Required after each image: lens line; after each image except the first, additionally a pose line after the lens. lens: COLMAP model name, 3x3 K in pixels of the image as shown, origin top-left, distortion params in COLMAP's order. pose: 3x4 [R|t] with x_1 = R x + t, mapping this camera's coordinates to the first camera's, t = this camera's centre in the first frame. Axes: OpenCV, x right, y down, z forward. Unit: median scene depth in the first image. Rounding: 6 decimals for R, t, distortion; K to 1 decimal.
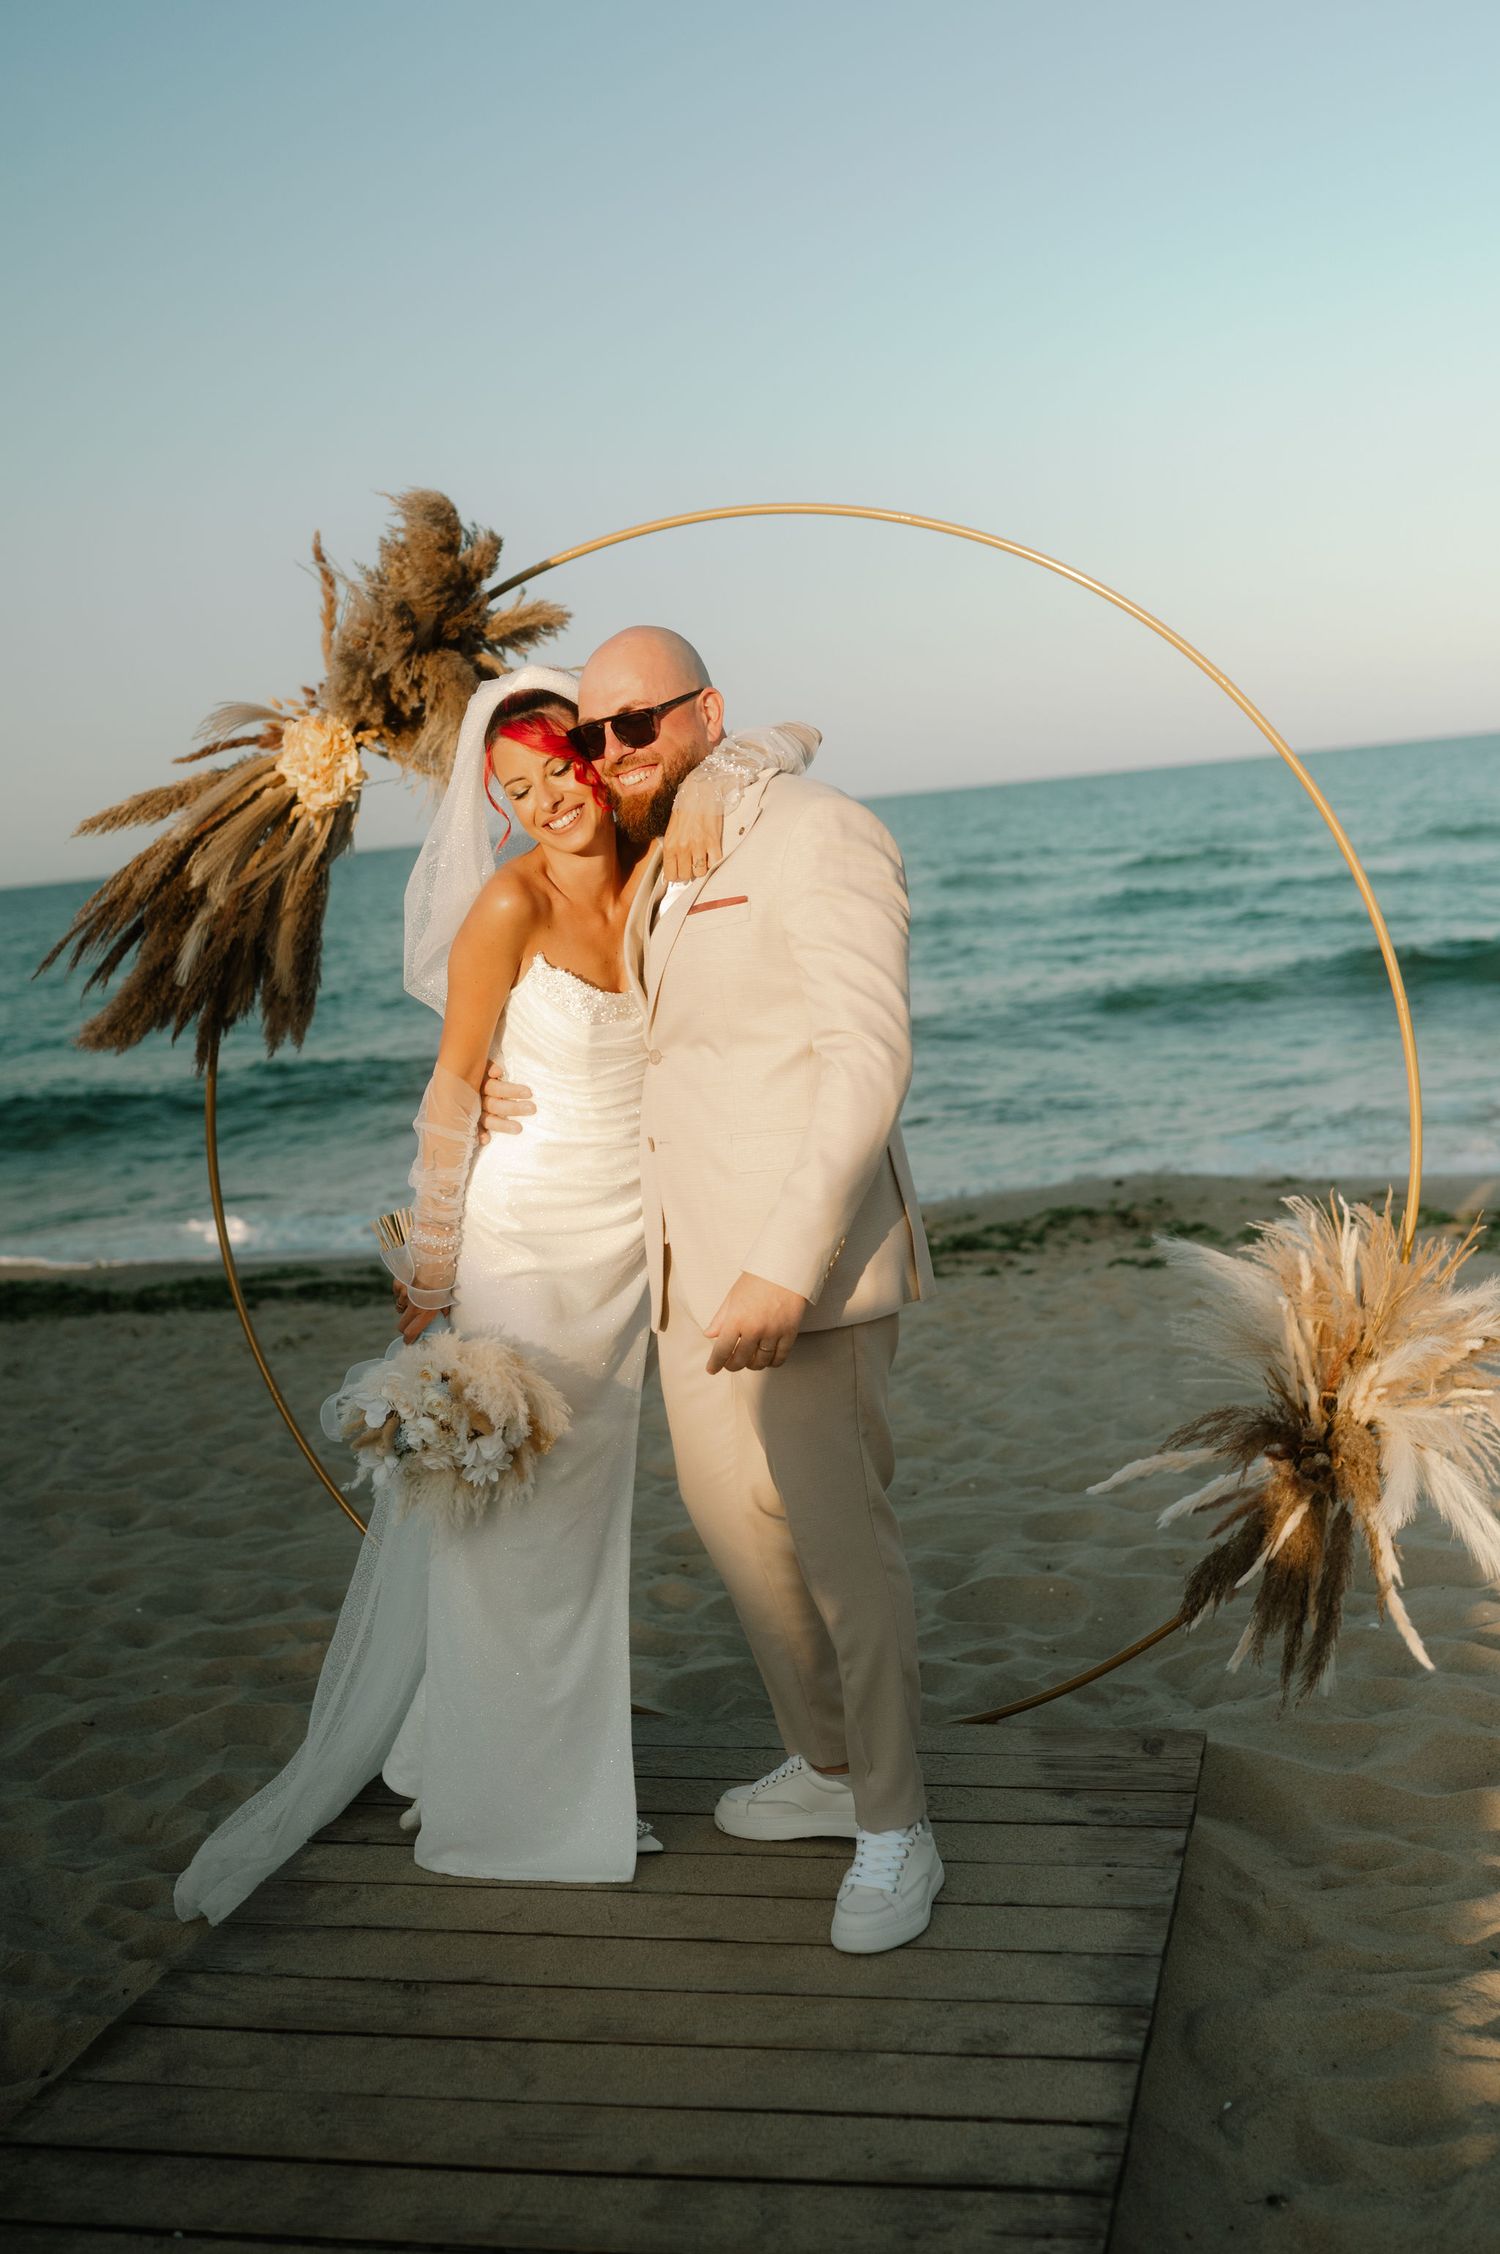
lens RADIAL K [[2498.6, 0, 750.9], [0, 2498.6, 1061.1], [0, 0, 1]] dist [0.011329, 0.029294]
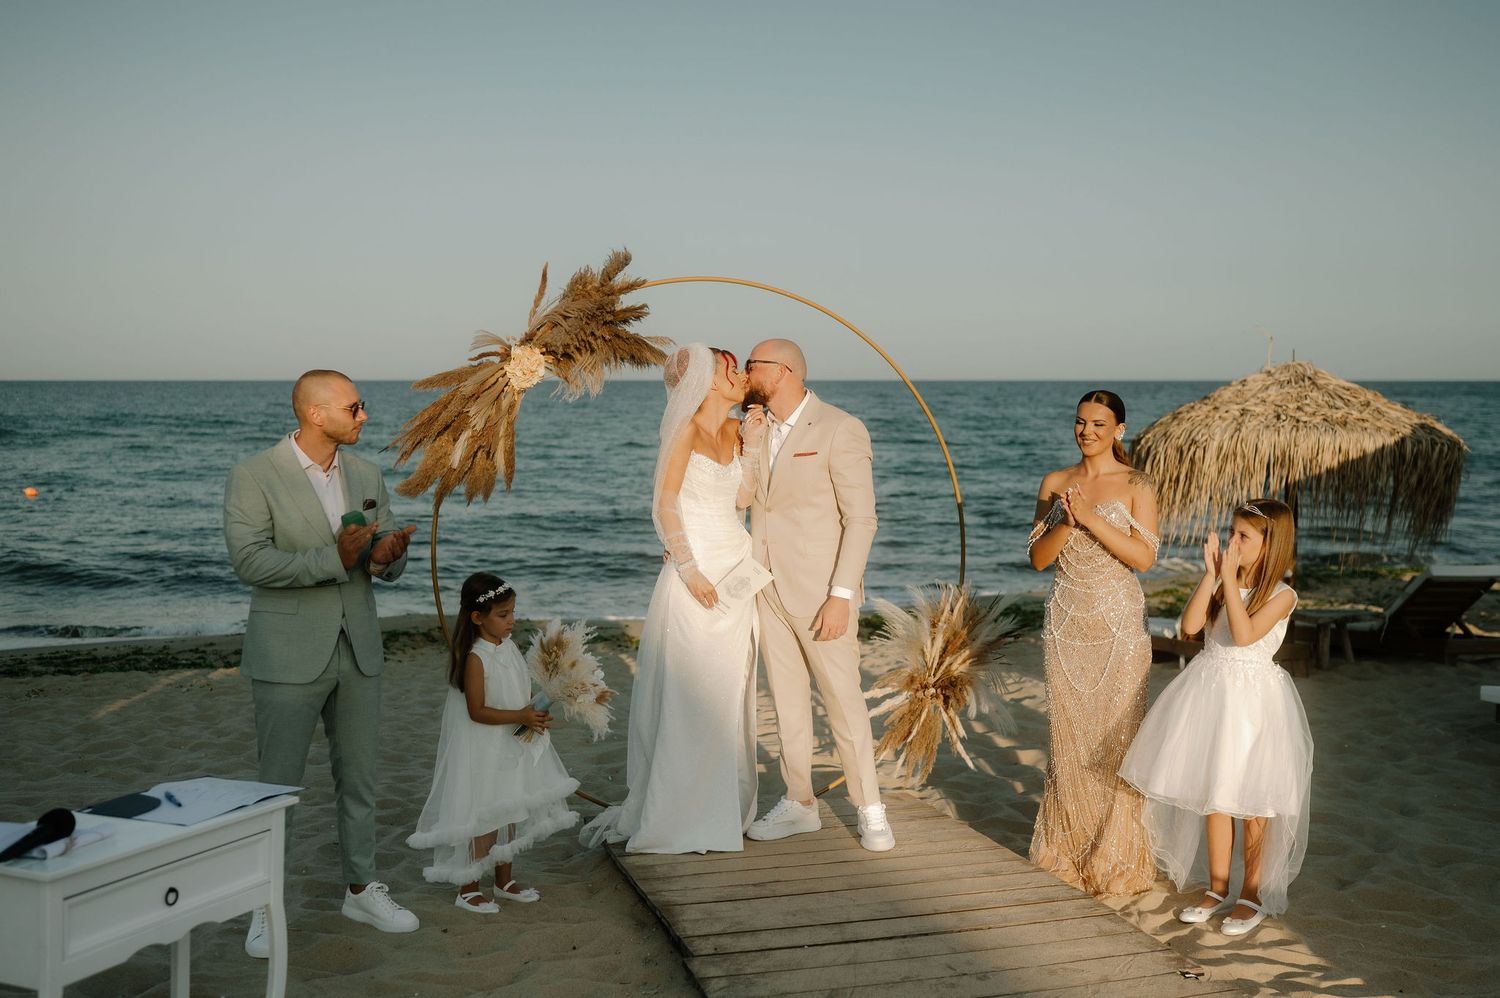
lens RADIAL K [[1507.8, 0, 745.6], [0, 1507.8, 494.3], [0, 0, 1]] dist [0.005387, 0.003771]
pose [[0.881101, 0.040804, 0.471165, -0.625181], [-0.017127, 0.998371, -0.054433, 0.055262], [-0.472619, 0.039892, 0.880364, -0.210293]]
